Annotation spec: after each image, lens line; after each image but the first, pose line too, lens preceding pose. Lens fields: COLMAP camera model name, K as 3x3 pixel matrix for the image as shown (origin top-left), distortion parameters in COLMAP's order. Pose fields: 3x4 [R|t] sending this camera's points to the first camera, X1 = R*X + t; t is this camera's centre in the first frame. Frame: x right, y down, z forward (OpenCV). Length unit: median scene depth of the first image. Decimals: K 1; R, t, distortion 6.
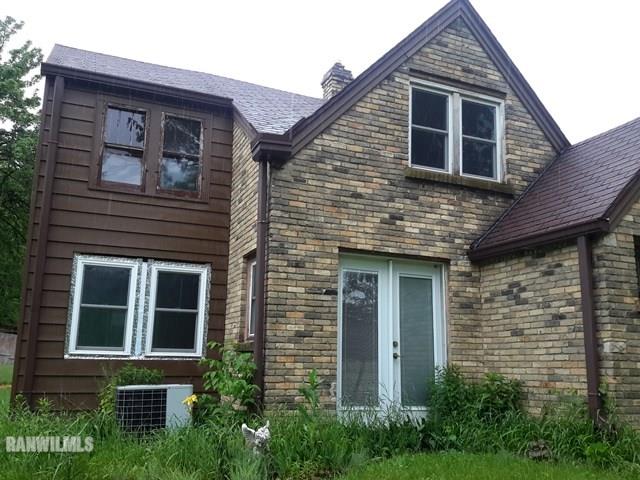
lens RADIAL K [[593.9, 0, 319.3], [0, 593.9, 237.4], [0, 0, 1]] dist [0.056231, 0.000000]
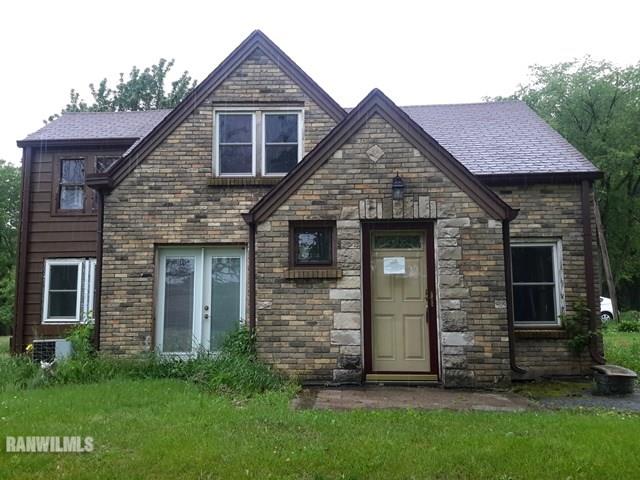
lens RADIAL K [[593.9, 0, 320.6], [0, 593.9, 238.2], [0, 0, 1]] dist [0.056231, 0.000000]
pose [[0.906601, -0.084948, -0.413351, 0.927860], [0.111304, 0.992979, 0.040055, -0.008199], [0.407046, -0.082321, 0.909691, -0.134885]]
